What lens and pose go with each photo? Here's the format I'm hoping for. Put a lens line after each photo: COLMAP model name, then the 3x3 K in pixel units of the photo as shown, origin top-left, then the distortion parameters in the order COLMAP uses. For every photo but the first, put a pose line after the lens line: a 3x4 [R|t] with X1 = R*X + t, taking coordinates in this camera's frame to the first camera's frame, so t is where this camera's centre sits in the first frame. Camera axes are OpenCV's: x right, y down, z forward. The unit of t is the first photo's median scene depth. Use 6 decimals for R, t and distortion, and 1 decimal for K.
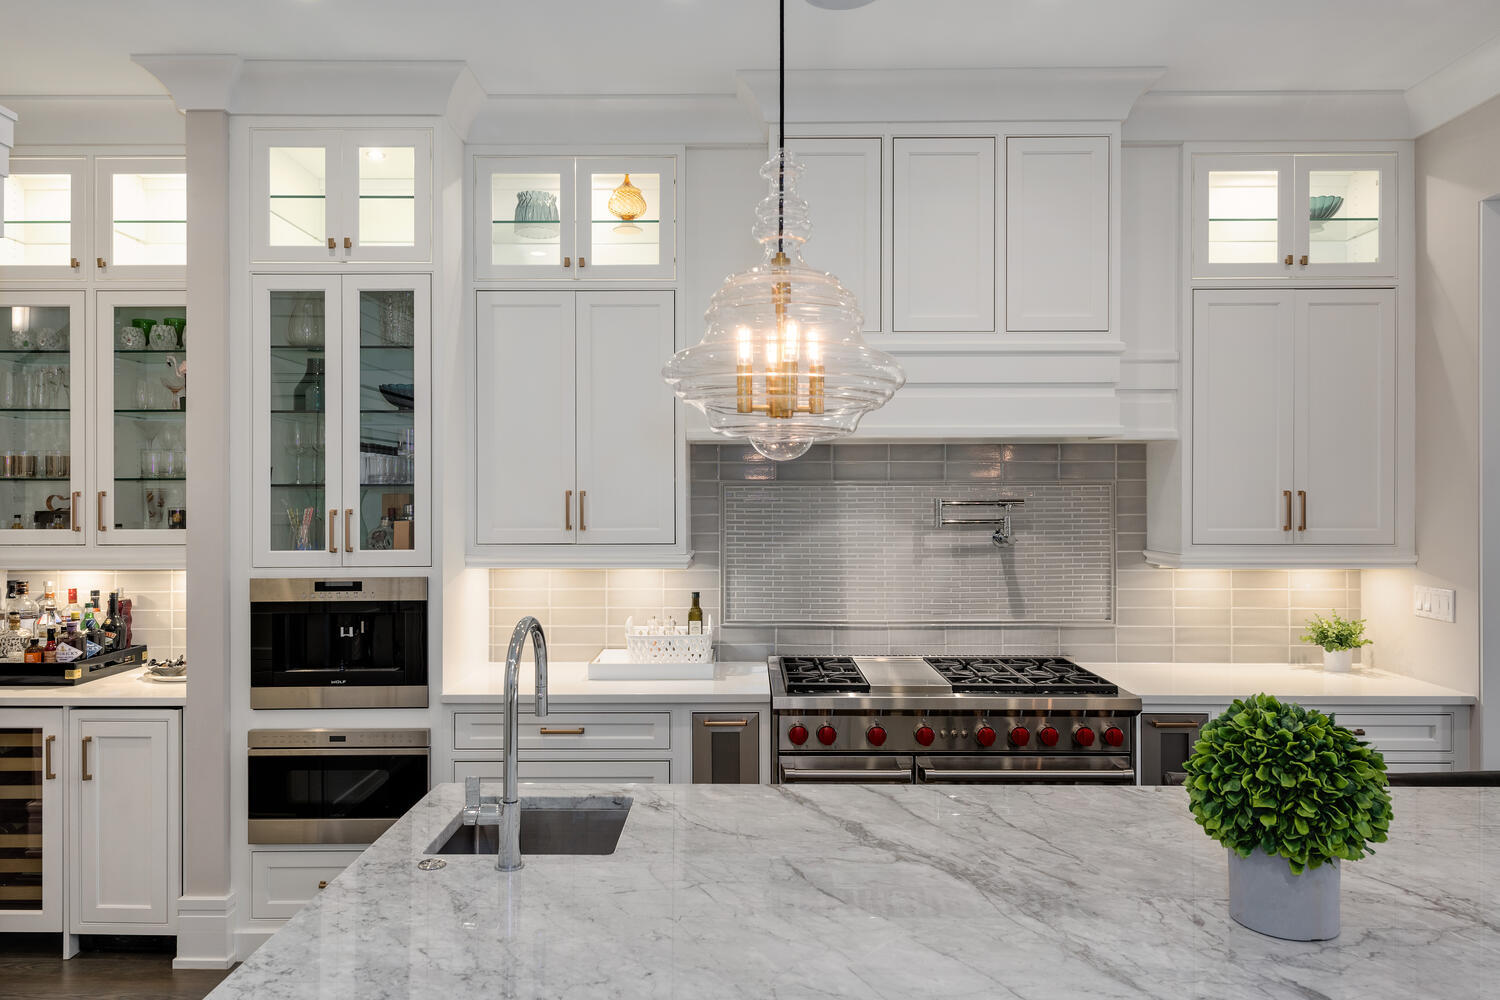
lens RADIAL K [[979.1, 0, 749.2], [0, 979.1, 492.6], [0, 0, 1]] dist [0.021097, 0.000957]
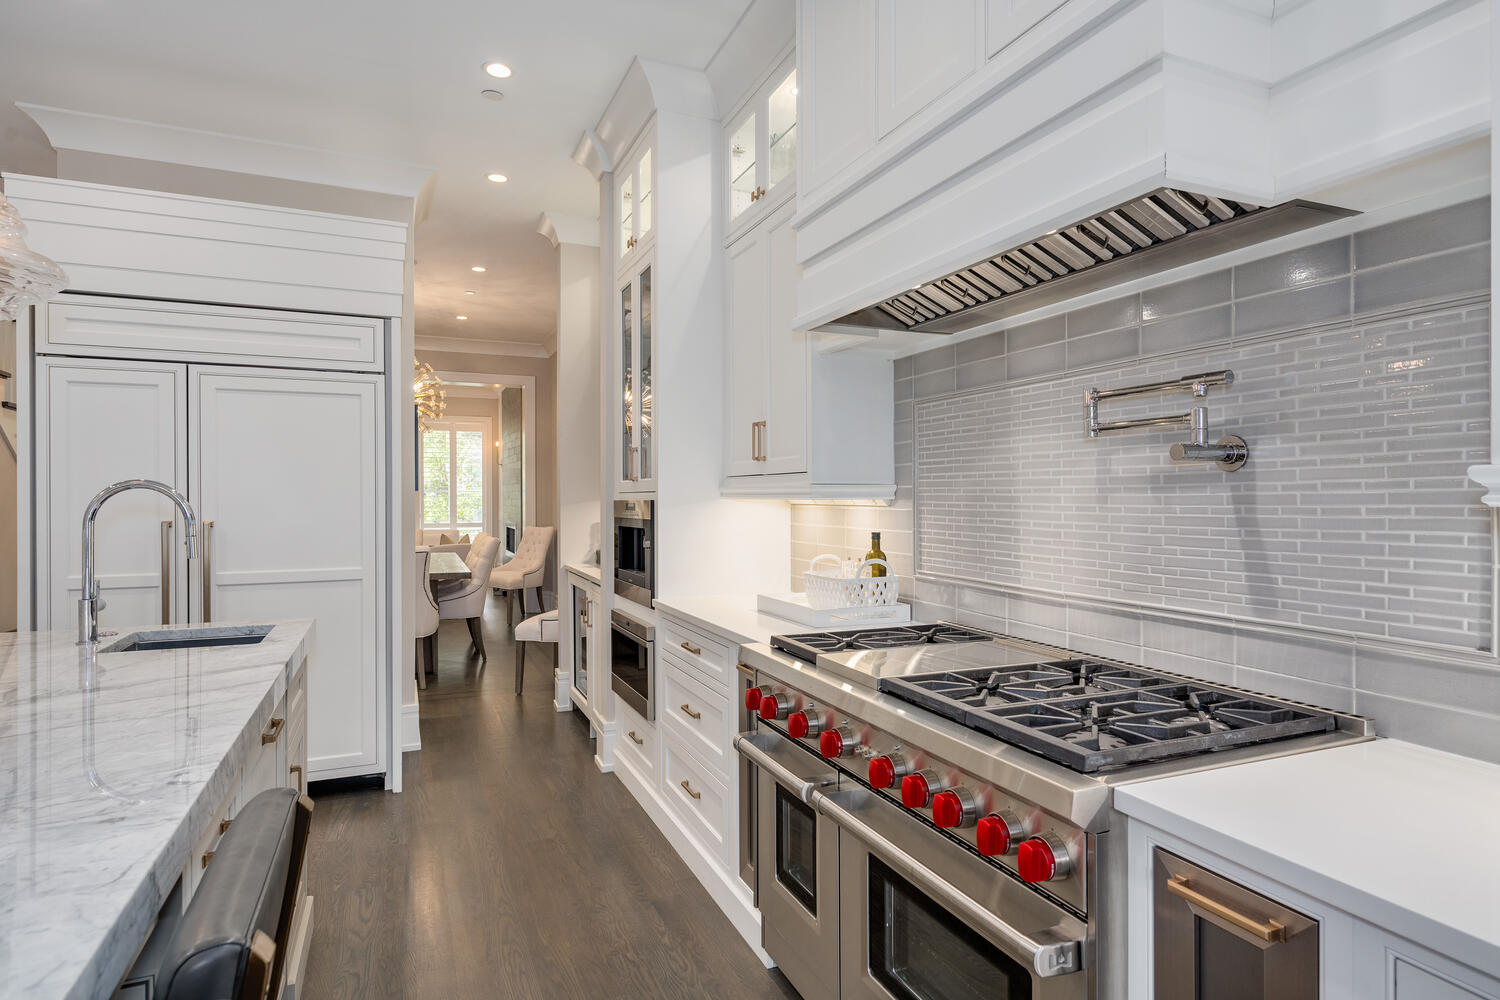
lens RADIAL K [[833.3, 0, 749.6], [0, 833.3, 497.3], [0, 0, 1]] dist [0.000684, 0.000066]
pose [[0.390432, 0.002255, -0.920629, 0.603651], [-0.001200, 0.999997, 0.001941, 0.074385], [0.920631, 0.000347, 0.390433, 0.656422]]
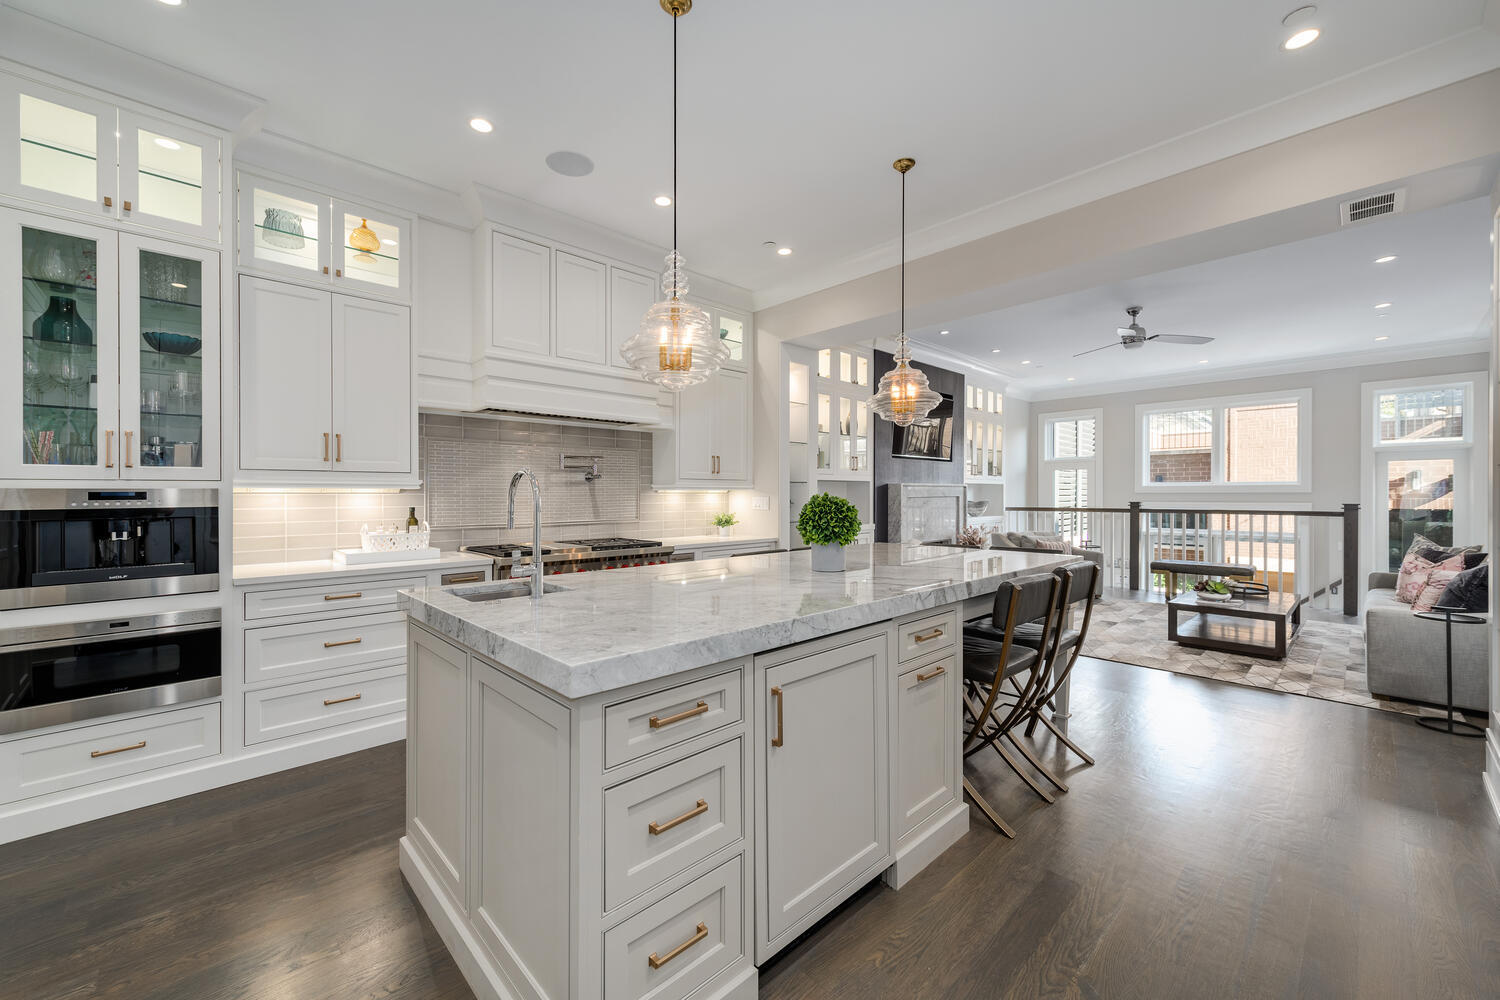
lens RADIAL K [[588.7, 0, 746.6], [0, 588.7, 500.0], [0, 0, 1]] dist [0.003204, -0.000095]
pose [[0.721737, -0.007538, 0.692126, -0.335065], [0.000778, 0.999949, 0.010078, 0.086239], [-0.692167, -0.006735, 0.721706, -0.030690]]
